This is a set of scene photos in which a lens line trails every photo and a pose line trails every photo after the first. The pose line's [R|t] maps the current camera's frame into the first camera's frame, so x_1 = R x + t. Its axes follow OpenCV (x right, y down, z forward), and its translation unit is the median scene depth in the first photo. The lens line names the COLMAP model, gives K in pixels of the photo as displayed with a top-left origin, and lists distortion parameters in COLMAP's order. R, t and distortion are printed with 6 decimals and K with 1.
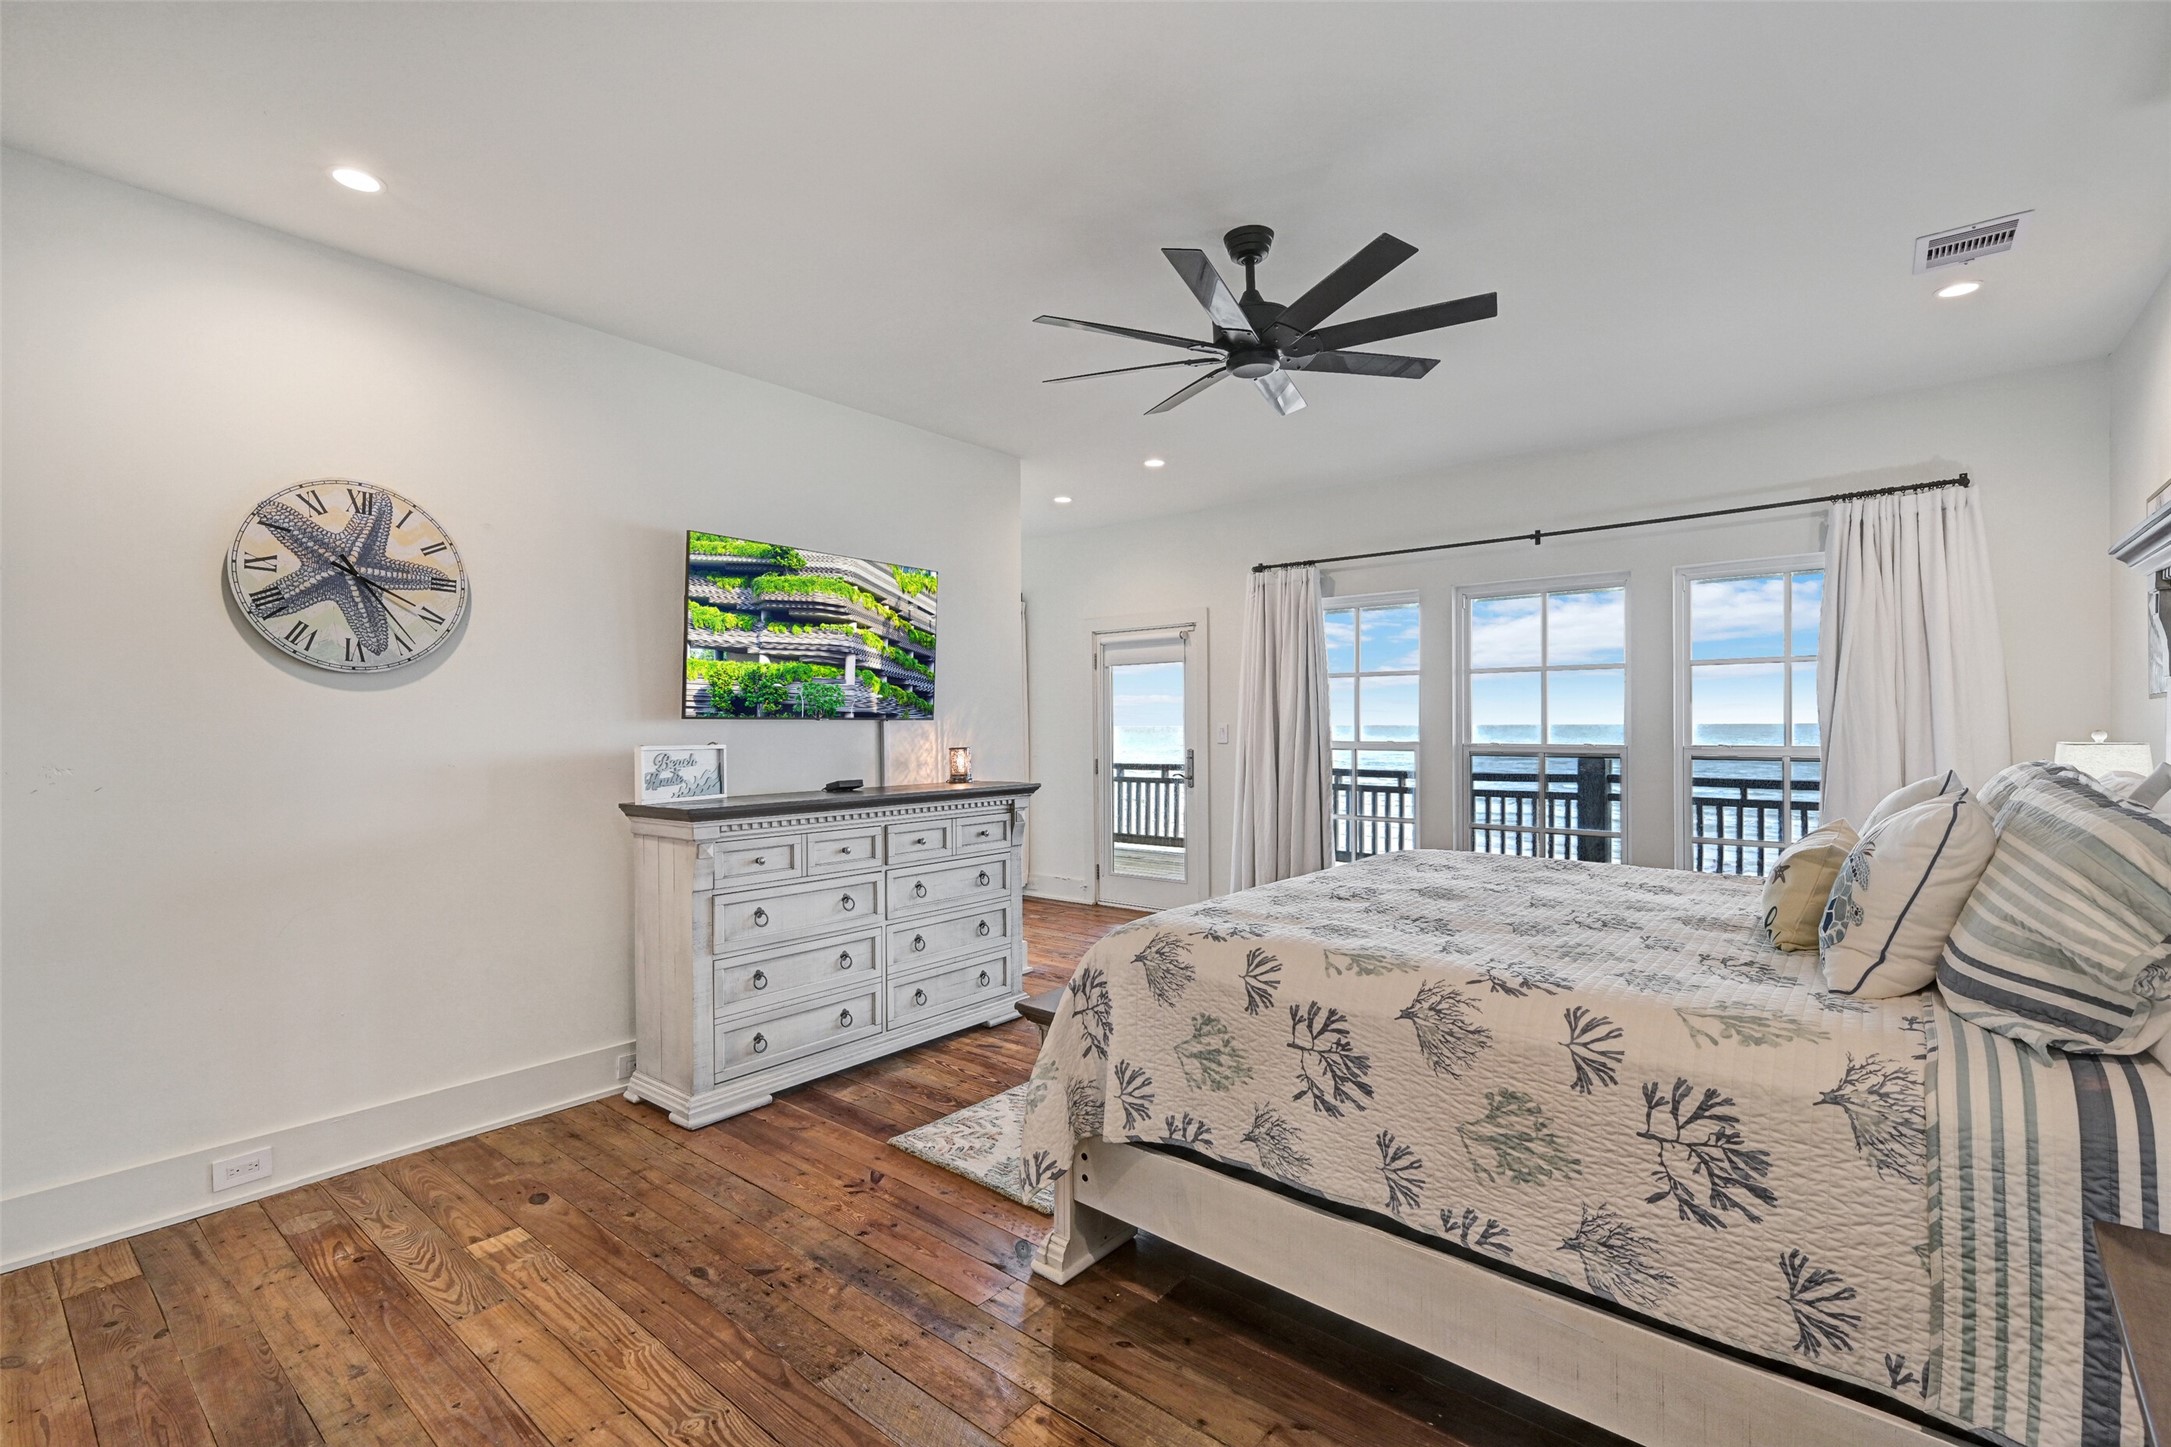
lens RADIAL K [[938.5, 0, 1095.3], [0, 938.5, 728.7], [0, 0, 1]] dist [-0.002737, -0.000137]
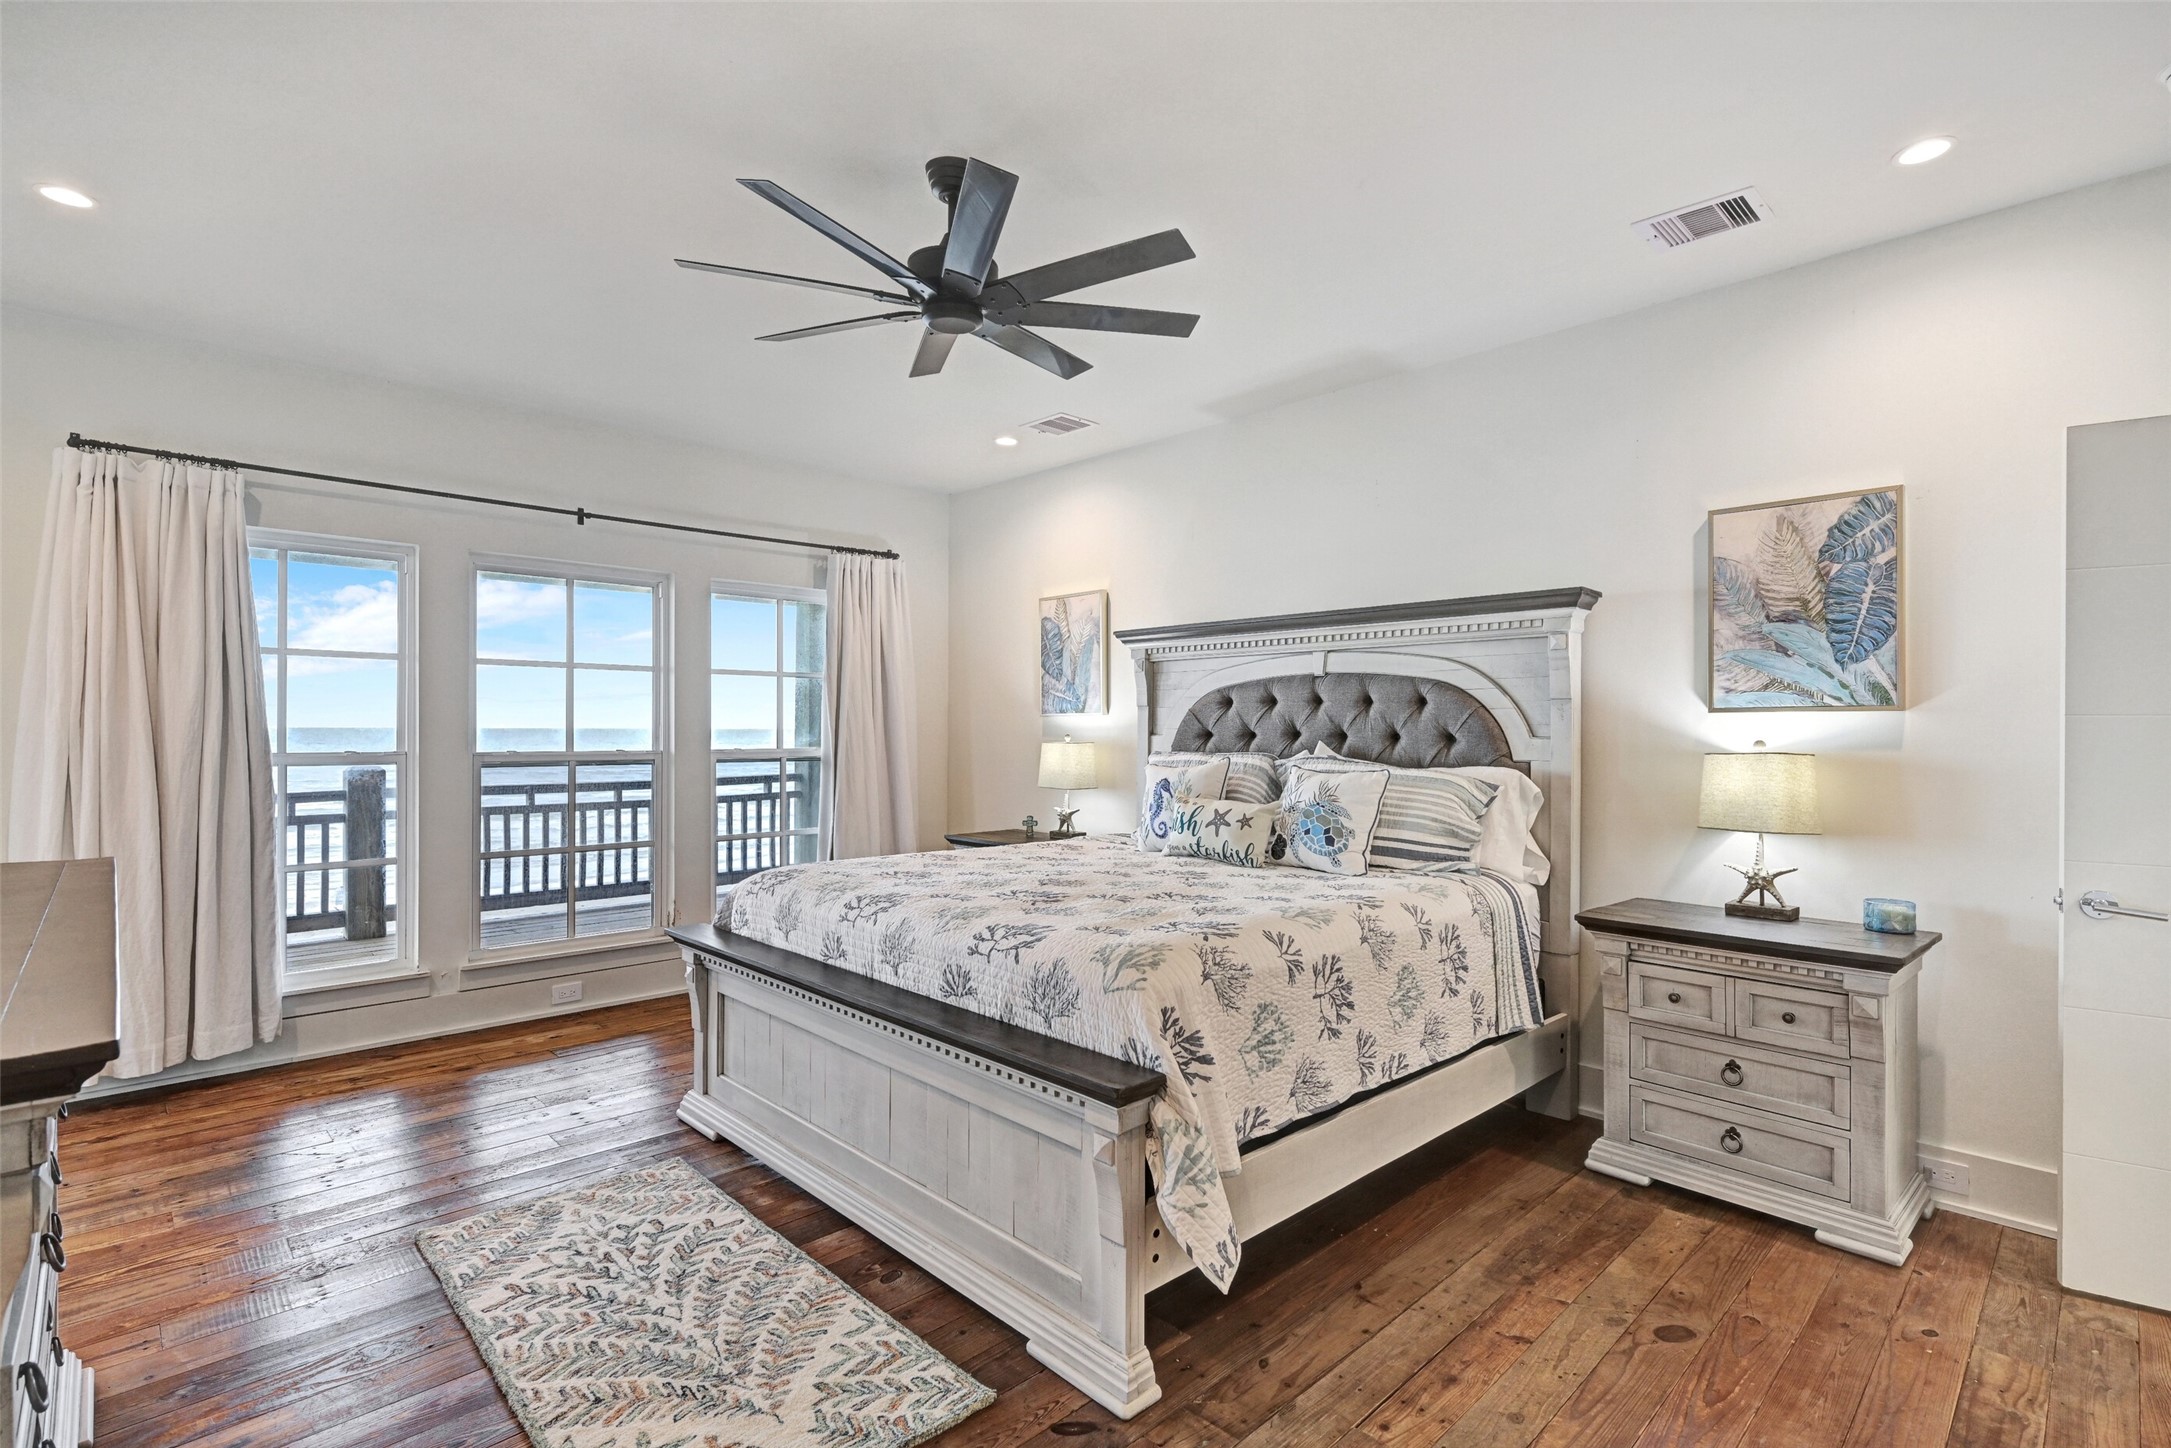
lens RADIAL K [[1001.5, 0, 1092.8], [0, 1001.5, 726.1], [0, 0, 1]] dist [0.001773, -0.000075]
pose [[0.127646, 0.006973, 0.991795, -0.578257], [-0.000813, 0.999976, -0.006926, -0.001119], [-0.991819, 0.000077, 0.127649, 0.582905]]
